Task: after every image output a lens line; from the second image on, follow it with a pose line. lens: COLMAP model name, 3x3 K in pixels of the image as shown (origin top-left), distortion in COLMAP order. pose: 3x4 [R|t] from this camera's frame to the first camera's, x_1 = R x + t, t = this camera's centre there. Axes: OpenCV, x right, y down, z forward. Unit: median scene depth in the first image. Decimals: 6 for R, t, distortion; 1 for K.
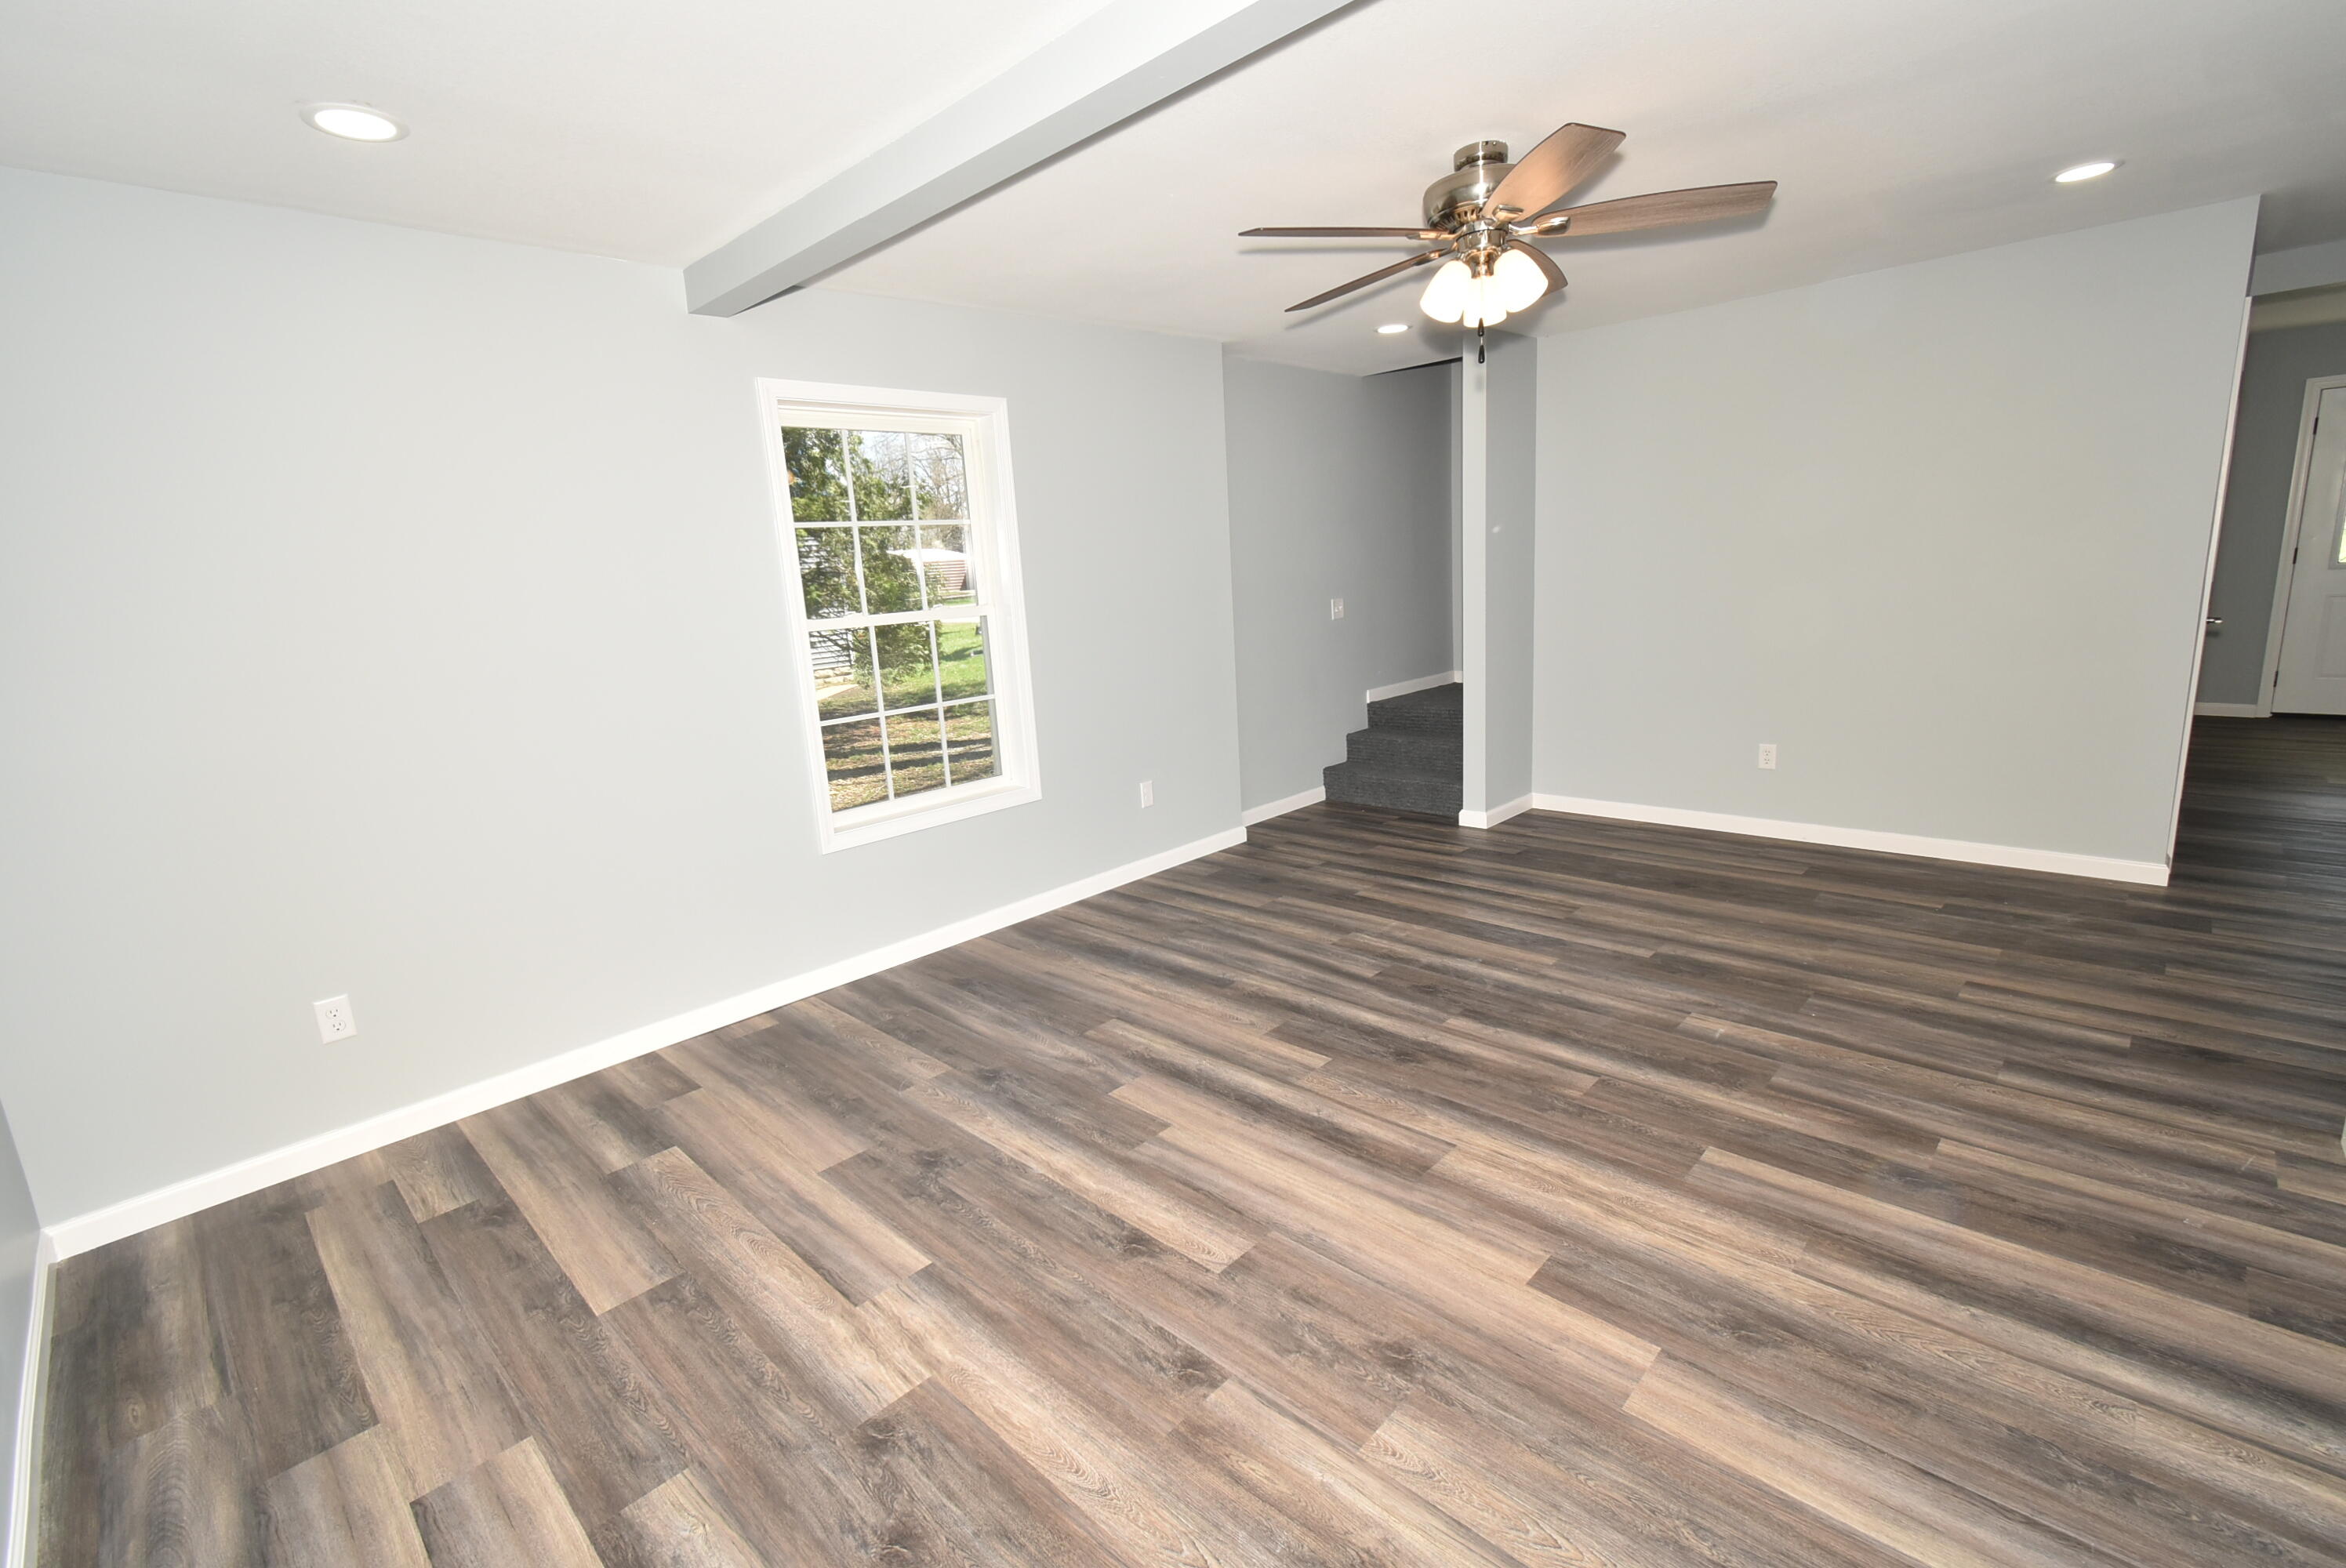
lens RADIAL K [[1035.0, 0, 1177.4], [0, 1035.0, 786.6], [0, 0, 1]] dist [0.007742, -0.005818]
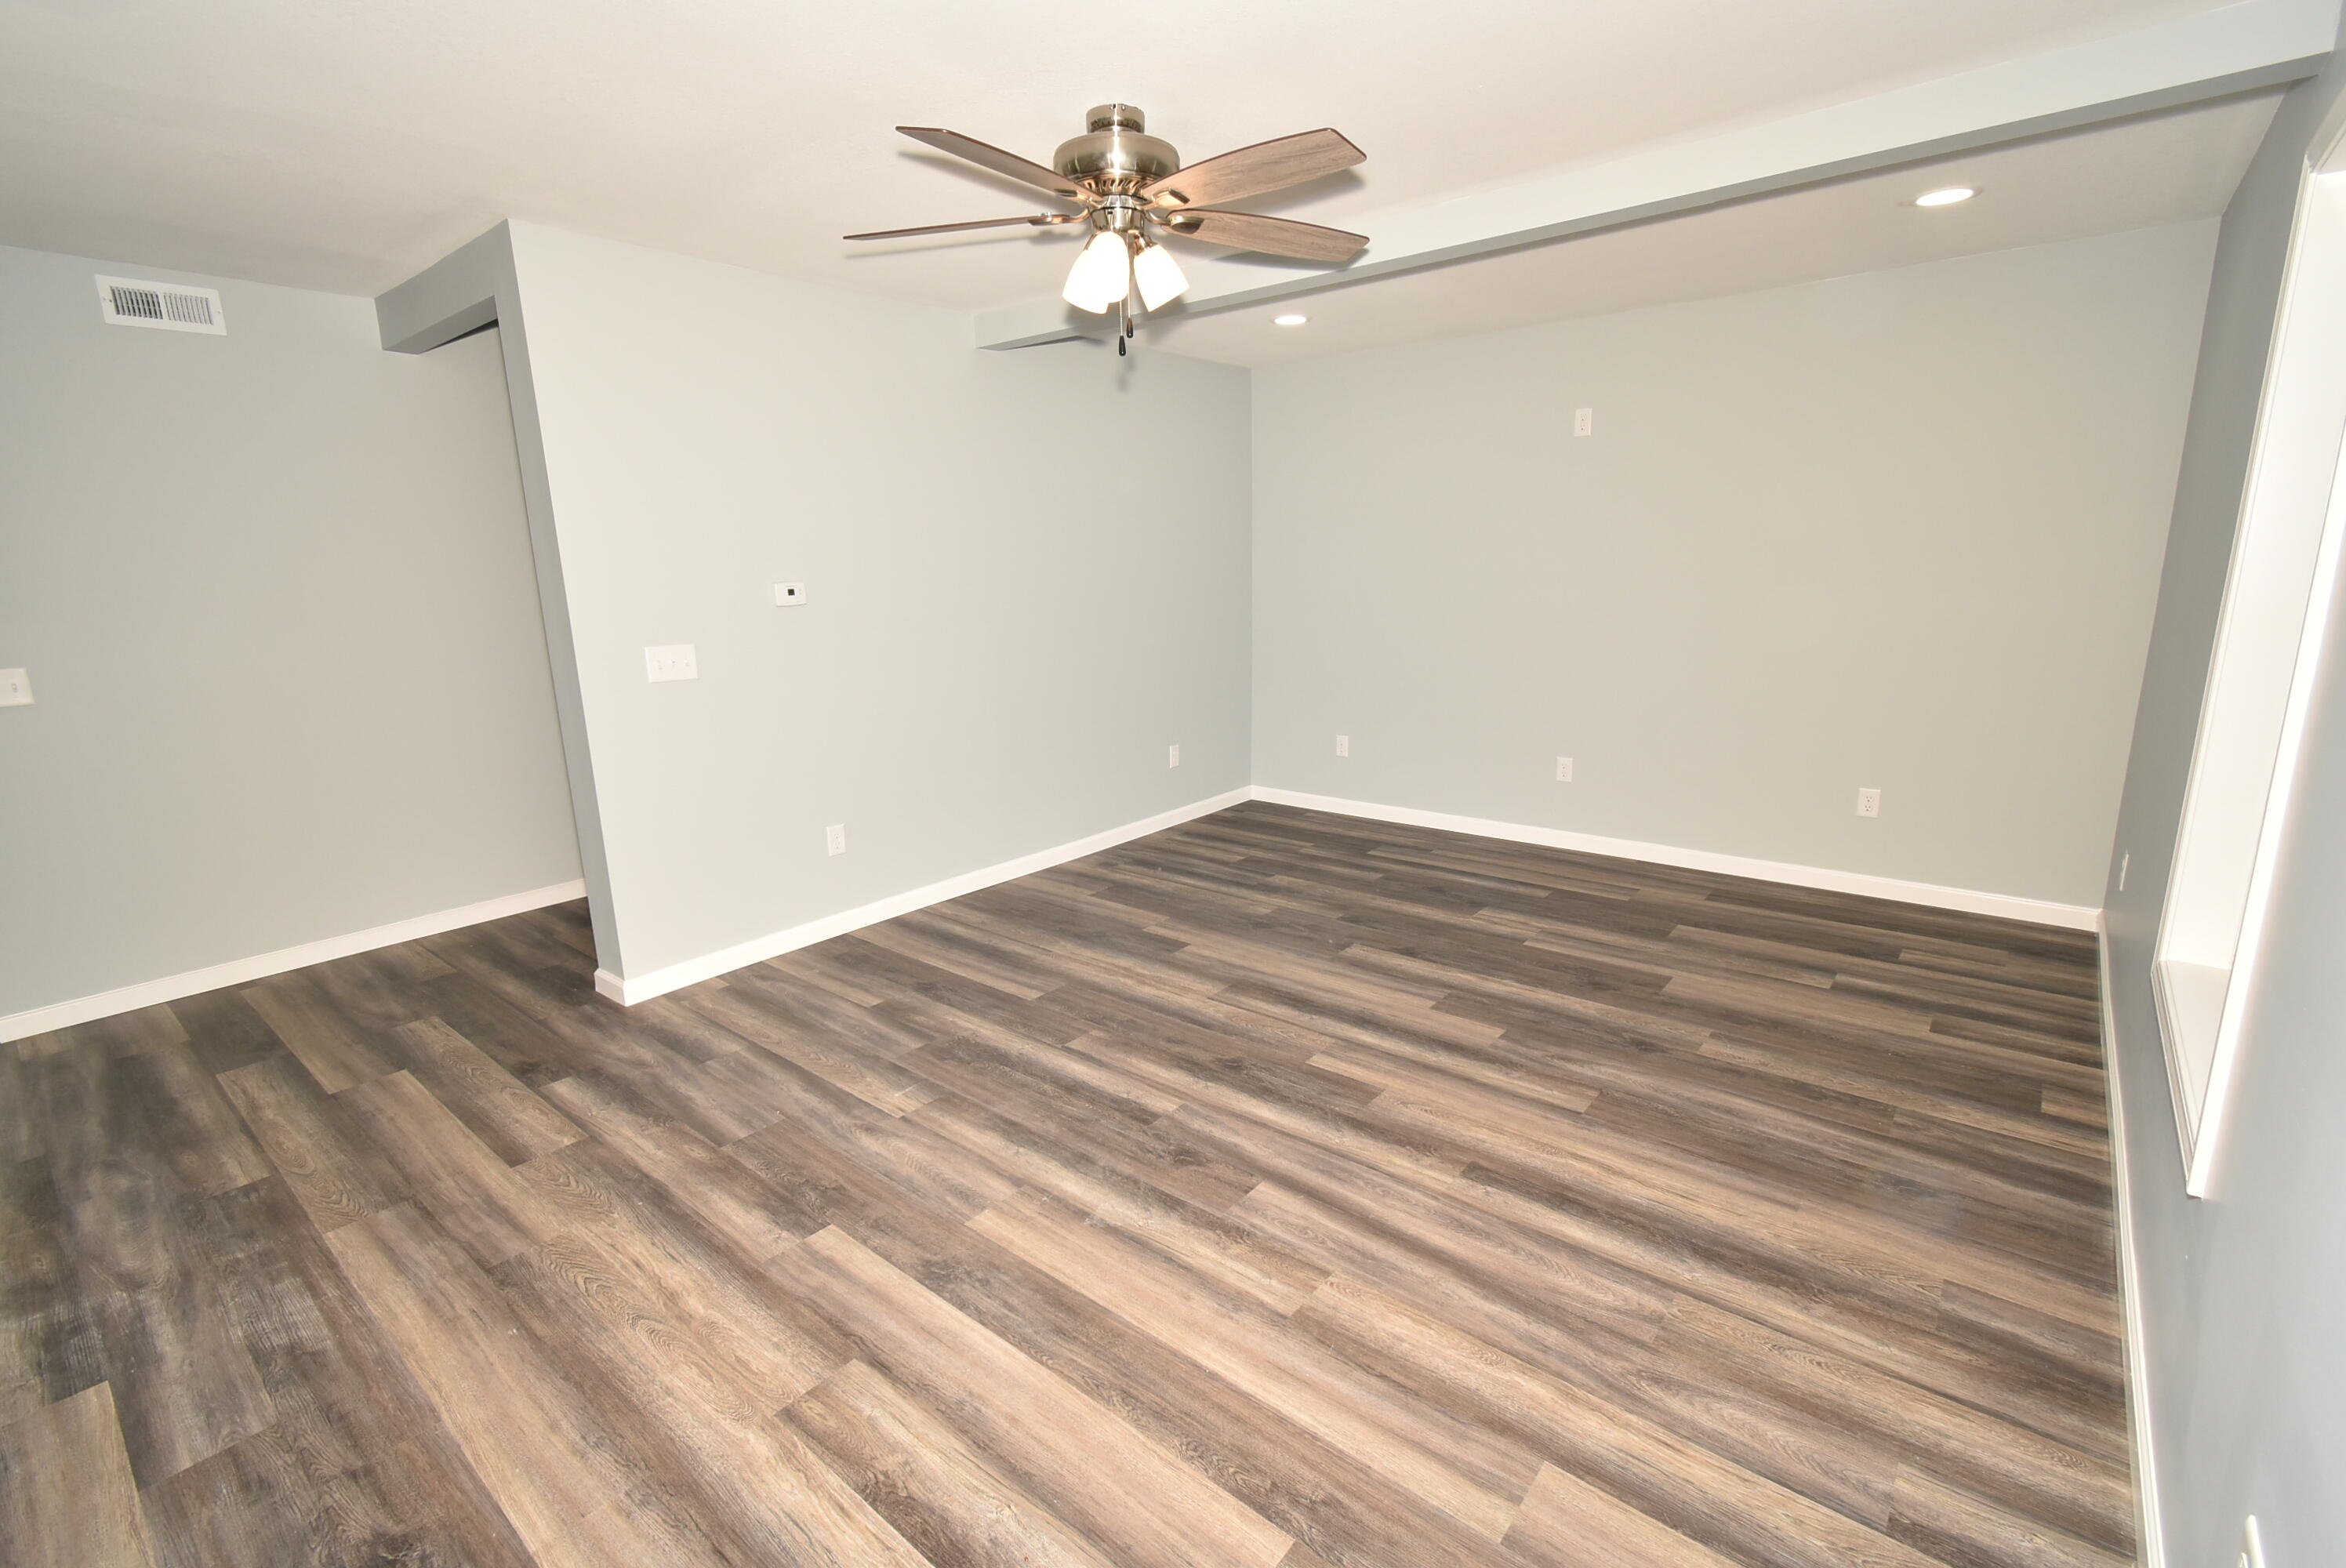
lens RADIAL K [[1032.2, 0, 1183.0], [0, 1032.2, 782.9], [0, 0, 1]] dist [0.005393, -0.005299]
pose [[-0.993043, 0.101003, -0.060532, 0.283499], [0.066855, 0.906780, 0.416269, -0.378534], [0.096933, 0.409327, -0.907224, 1.687167]]
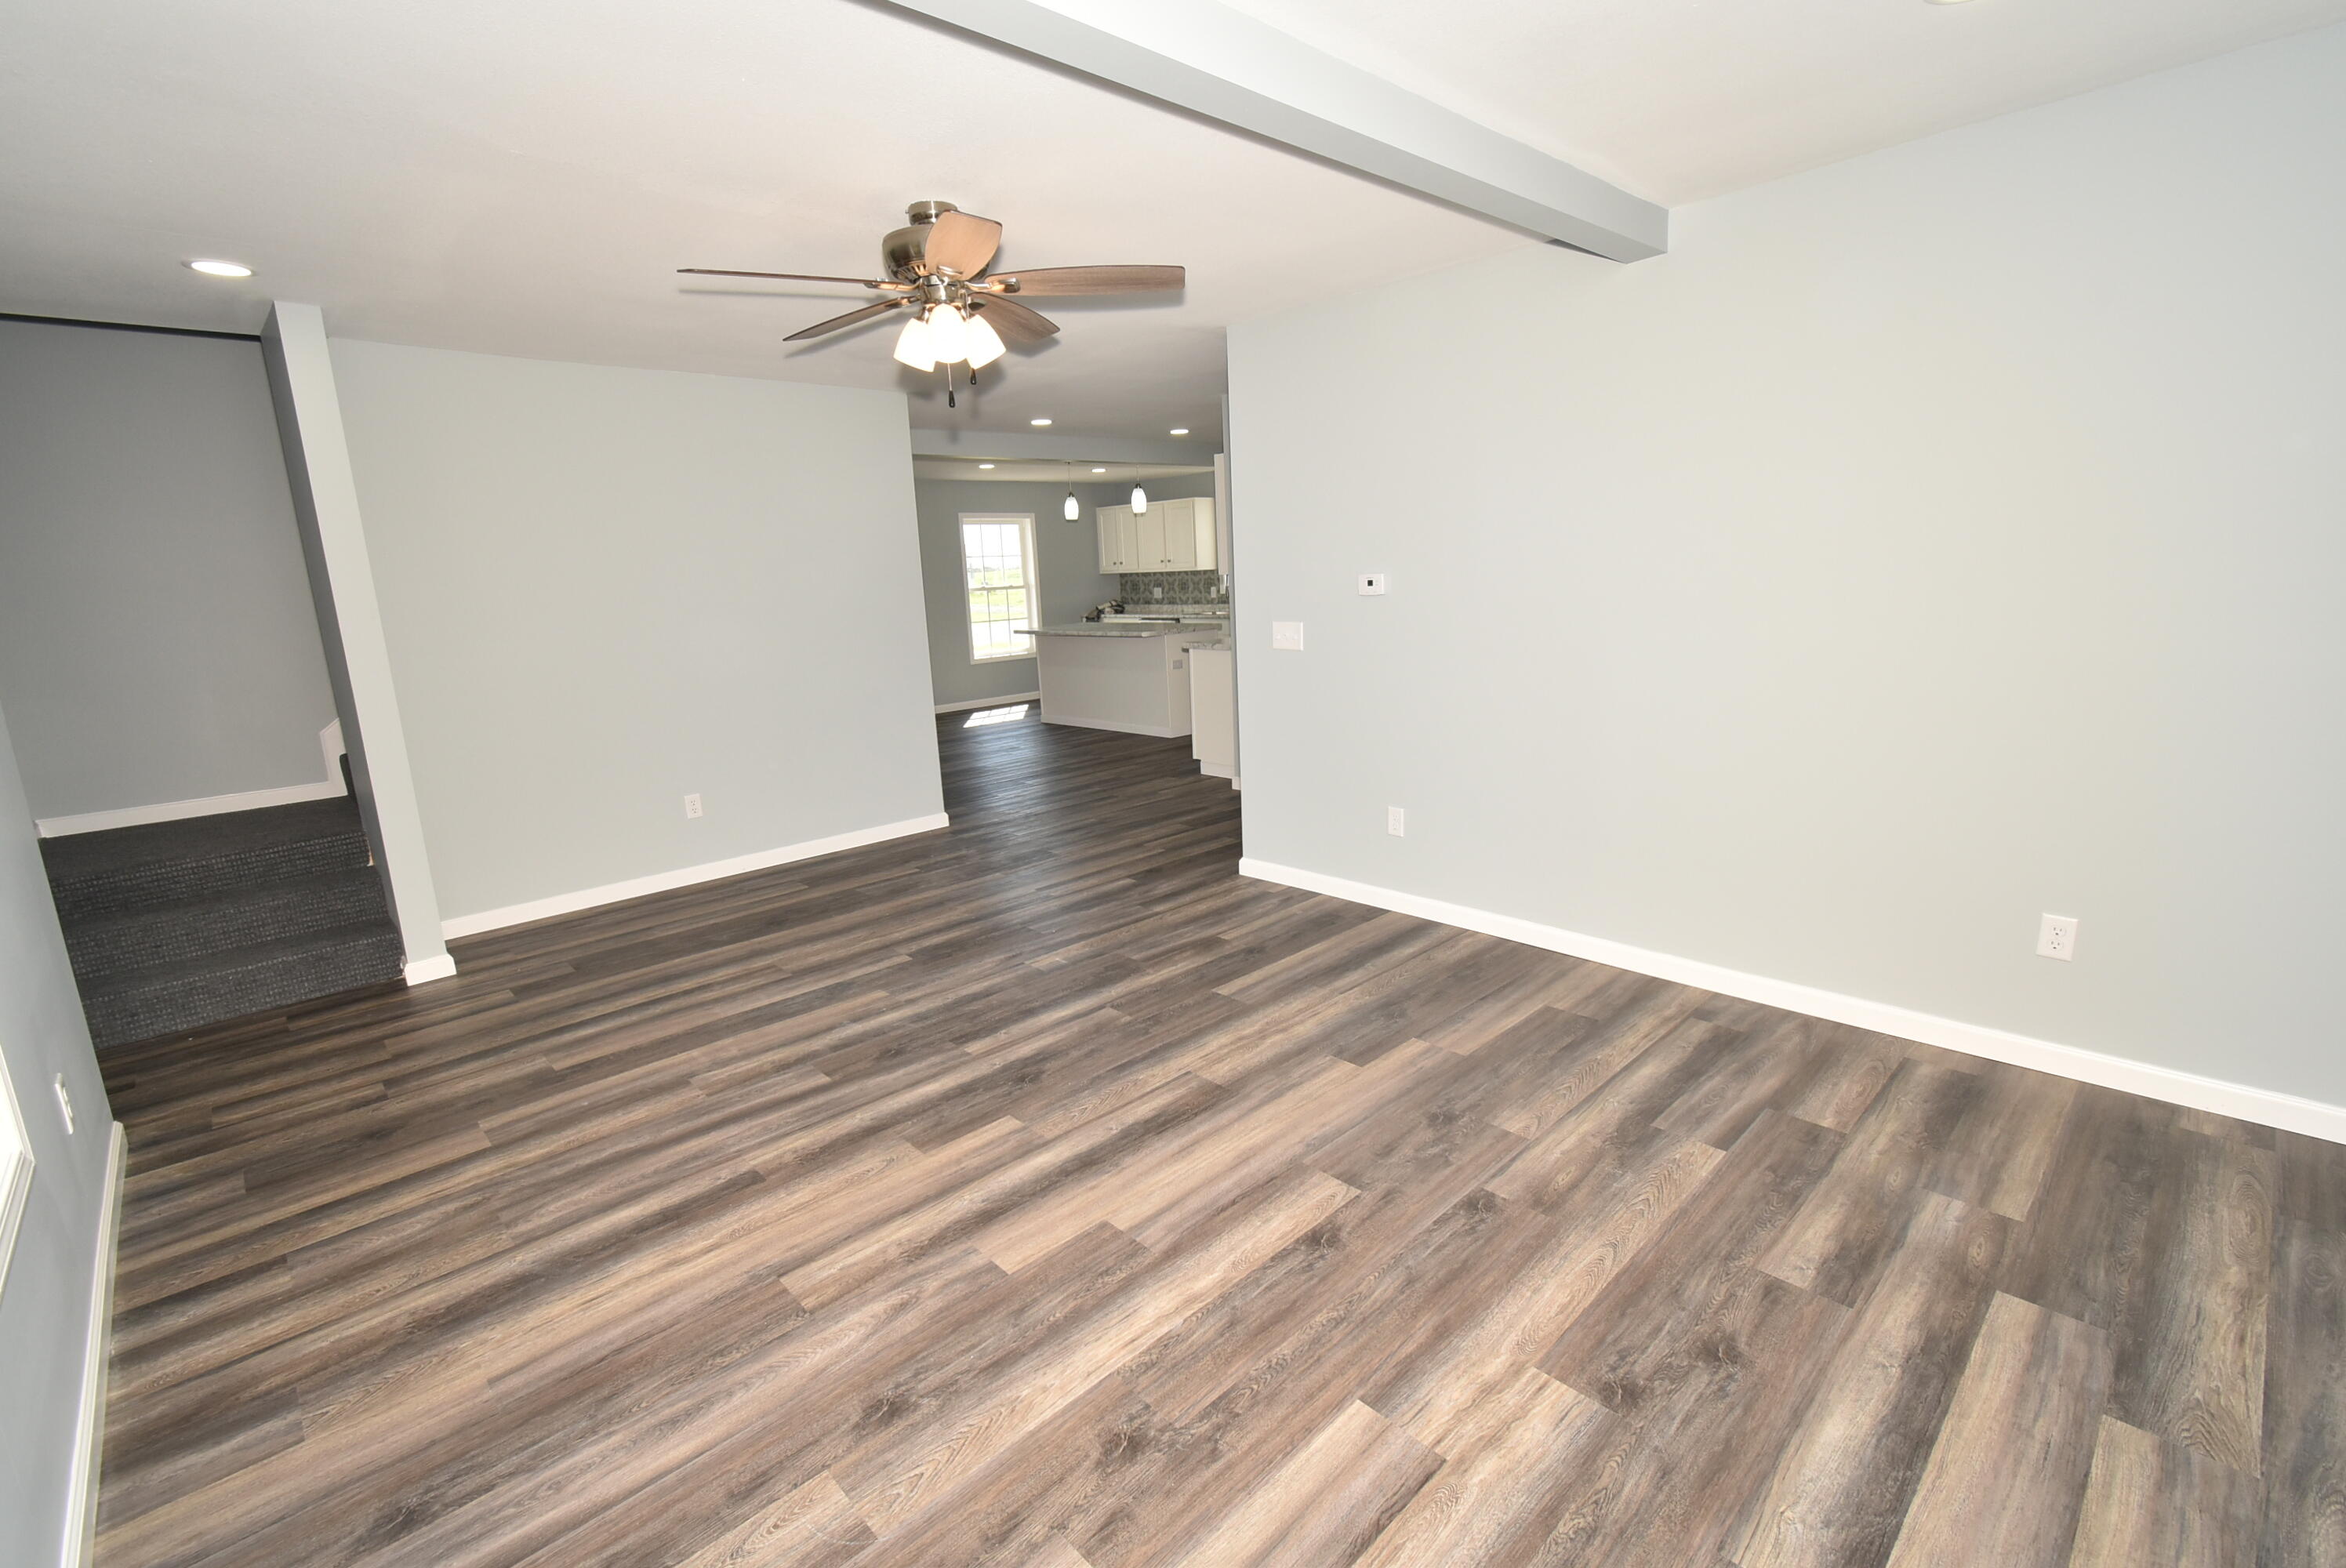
lens RADIAL K [[1039.4, 0, 1173.0], [0, 1039.4, 784.0], [0, 0, 1]] dist [0.005877, -0.006463]
pose [[0.044339, -0.145411, 0.988377, -0.689649], [0.248553, 0.959846, 0.130063, -0.102969], [-0.967603, 0.239897, 0.078701, 0.676608]]
